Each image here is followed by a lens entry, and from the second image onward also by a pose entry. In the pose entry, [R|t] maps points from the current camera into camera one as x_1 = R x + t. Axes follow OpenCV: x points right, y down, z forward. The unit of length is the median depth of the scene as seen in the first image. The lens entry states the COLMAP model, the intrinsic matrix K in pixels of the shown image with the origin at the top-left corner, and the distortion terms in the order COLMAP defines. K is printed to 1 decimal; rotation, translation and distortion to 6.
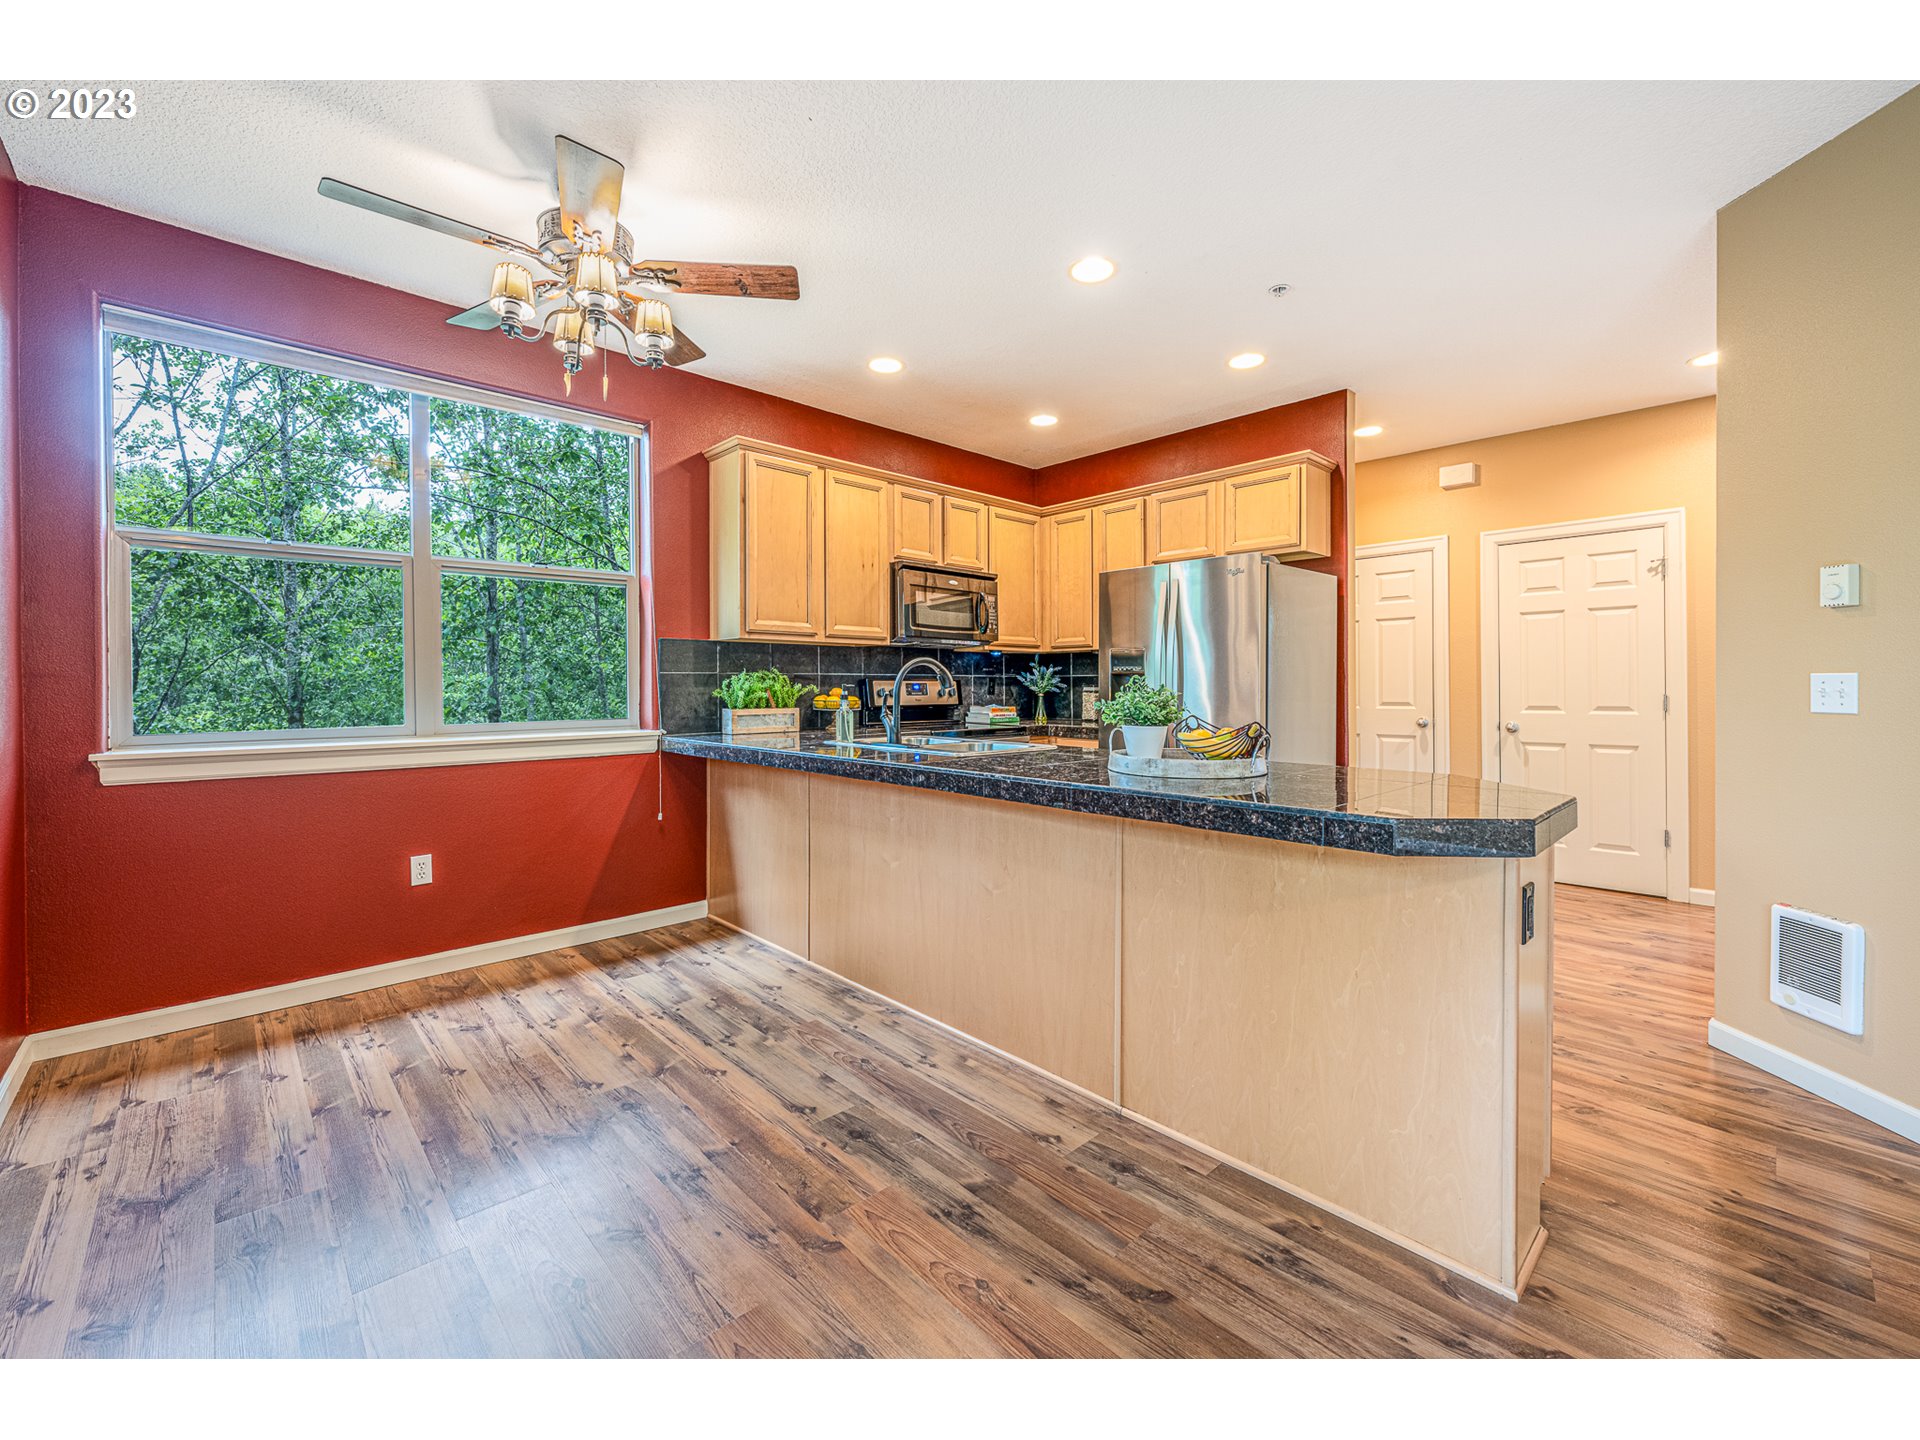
lens RADIAL K [[780.4, 0, 955.2], [0, 780.4, 687.7], [0, 0, 1]] dist [0.000857, 0.000222]
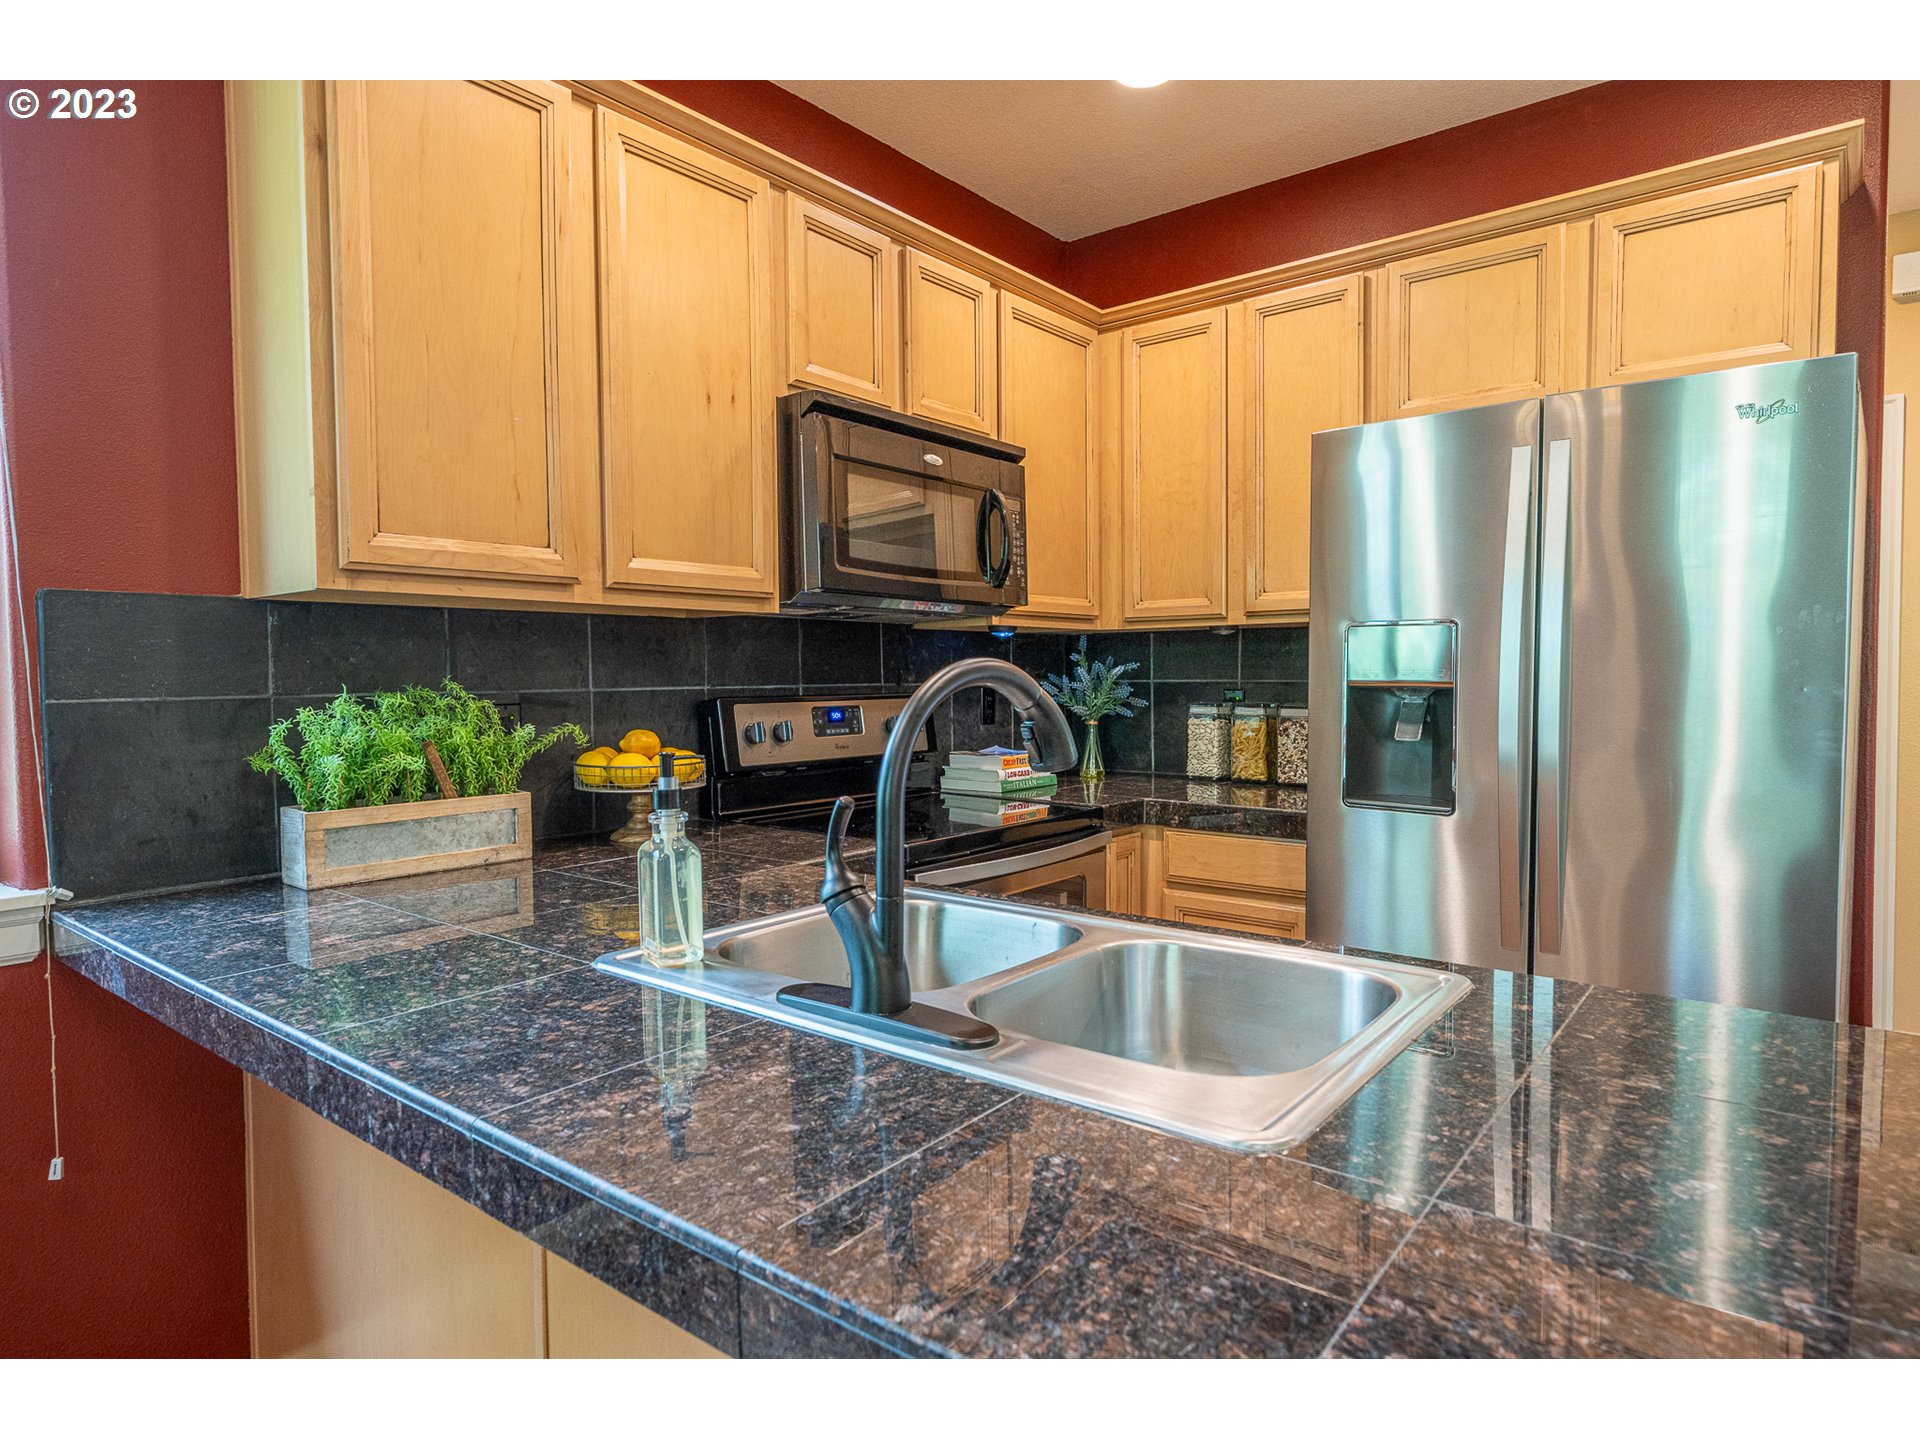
lens RADIAL K [[1091.5, 0, 960.0], [0, 1091.5, 720.0], [0, 0, 1]] dist [-0.002465, 0.000174]
pose [[0.991012, -0.010487, 0.133361, -0.068193], [0.005257, 0.999205, 0.039509, -0.023068], [-0.133669, -0.038453, 0.990280, 0.454067]]
